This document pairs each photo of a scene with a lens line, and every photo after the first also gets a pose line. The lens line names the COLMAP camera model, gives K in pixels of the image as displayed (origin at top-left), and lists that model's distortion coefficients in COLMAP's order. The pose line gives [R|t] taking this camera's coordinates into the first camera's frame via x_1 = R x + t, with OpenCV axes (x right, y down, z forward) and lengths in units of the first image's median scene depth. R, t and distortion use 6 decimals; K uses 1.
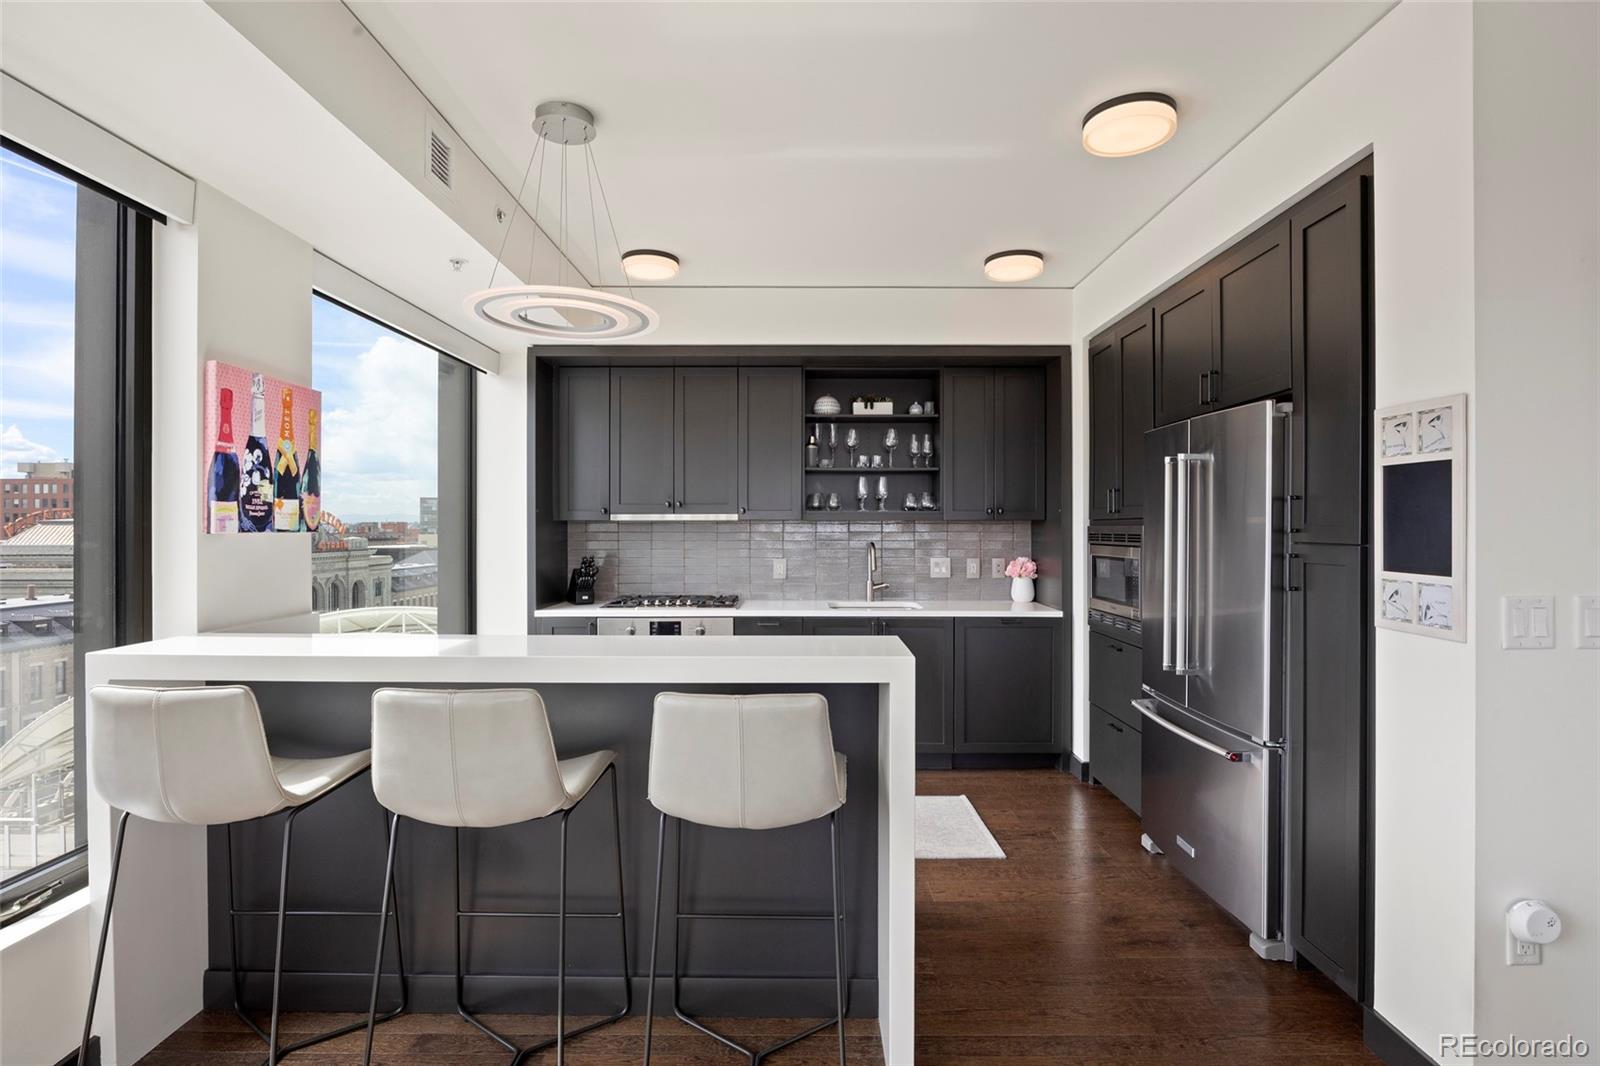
lens RADIAL K [[790.8, 0, 809.8], [0, 790.8, 532.3], [0, 0, 1]] dist [-0.015013, -0.000888]
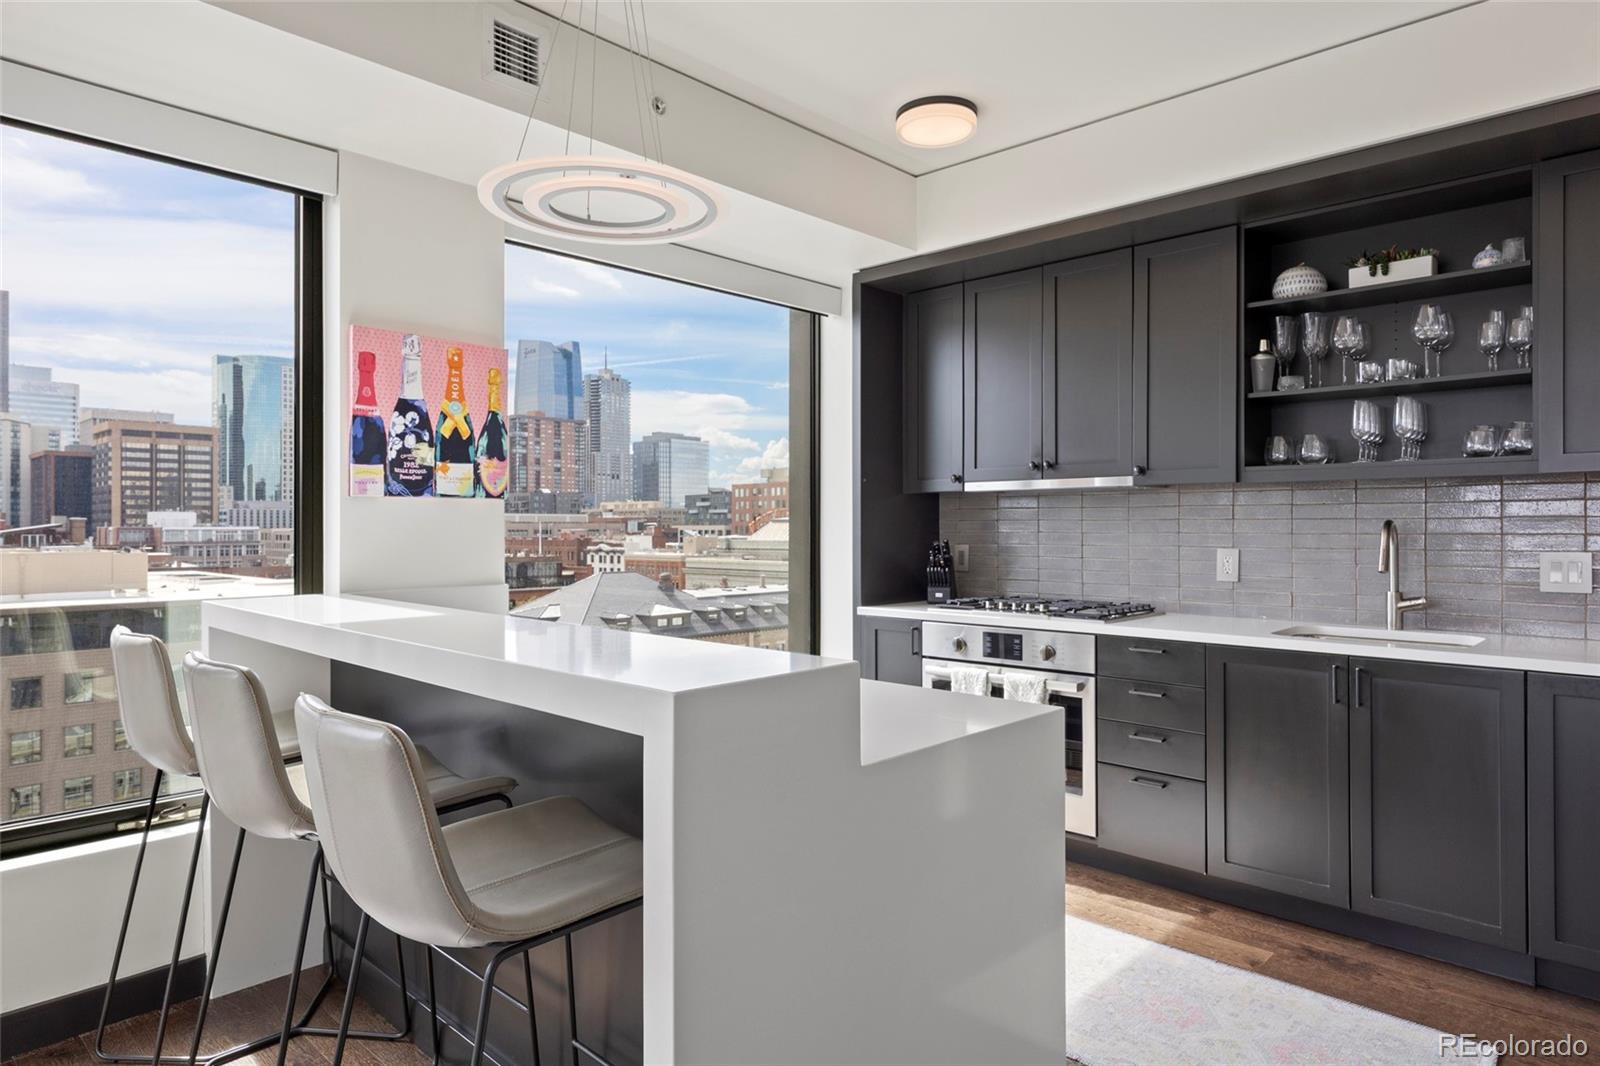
lens RADIAL K [[959.5, 0, 805.1], [0, 959.5, 532.5], [0, 0, 1]] dist [0.007088, -0.000656]
pose [[0.719133, 0.003855, -0.694862, 0.252202], [-0.003604, 0.999992, 0.001818, 0.021402], [0.694863, 0.001197, 0.719141, 0.248770]]
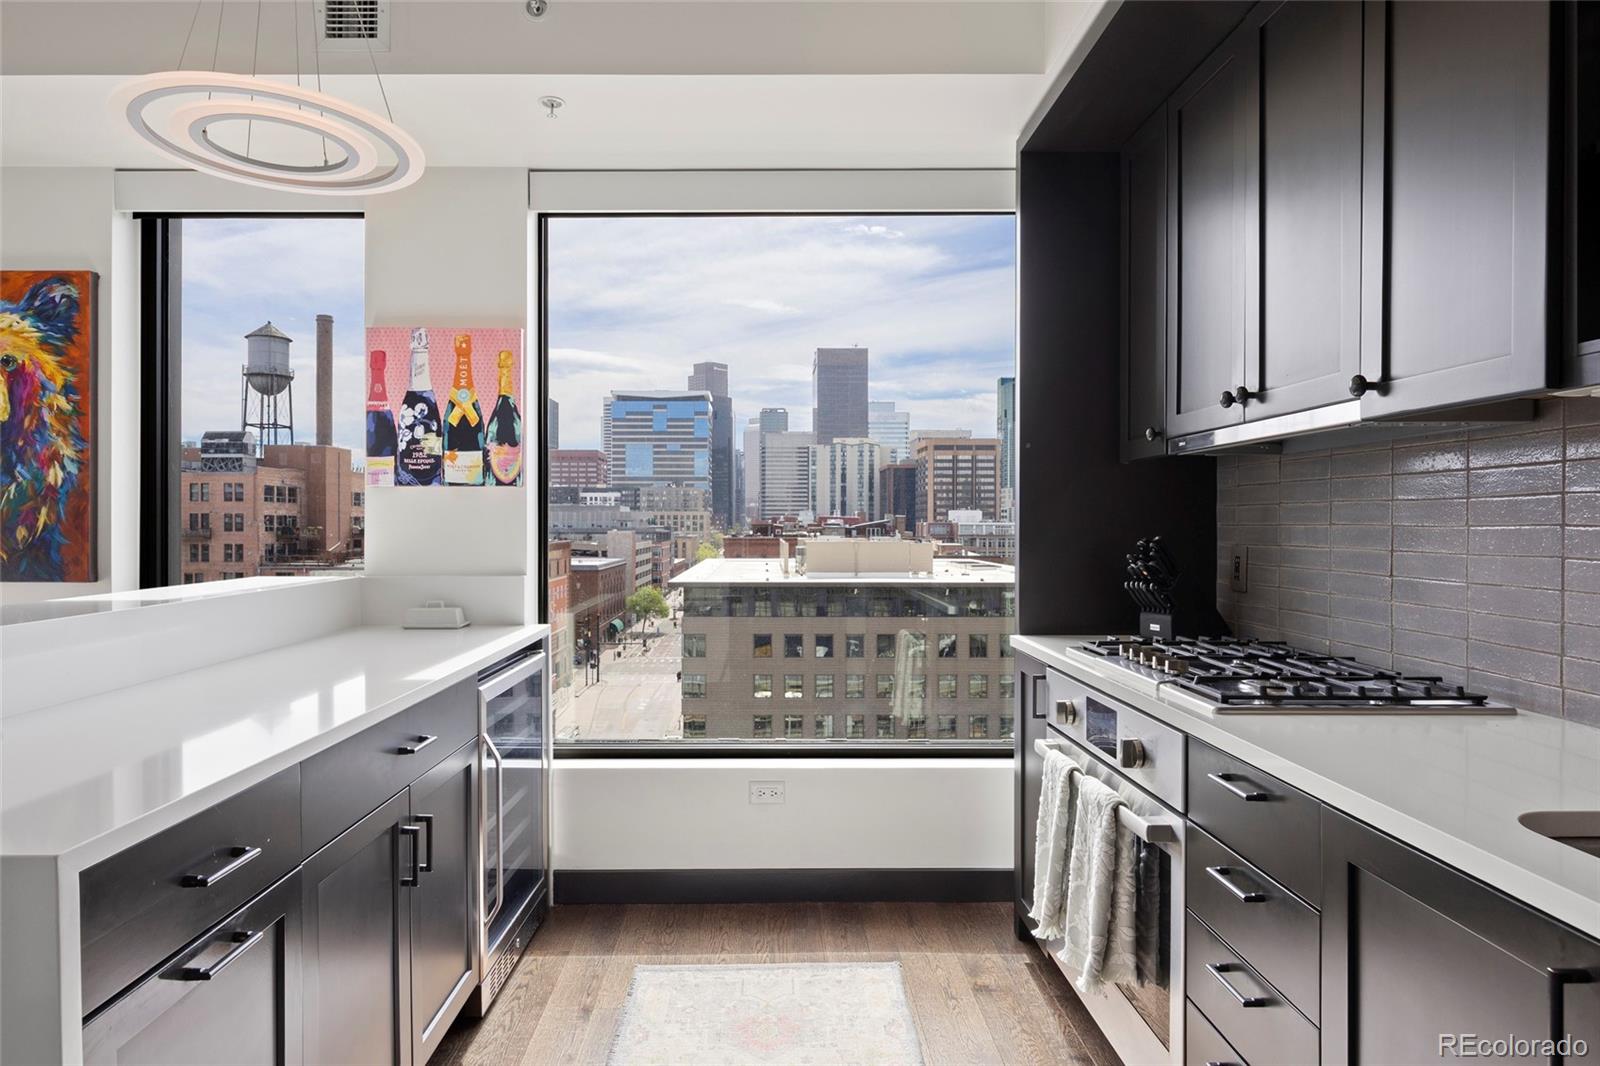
lens RADIAL K [[912.7, 0, 784.7], [0, 912.7, 537.9], [0, 0, 1]] dist [-0.012042, 0.000993]
pose [[-0.014494, 0.016925, -0.999752, 0.241080], [-0.007419, 0.999827, 0.017034, 0.022837], [0.999867, 0.007664, -0.014366, 0.773493]]
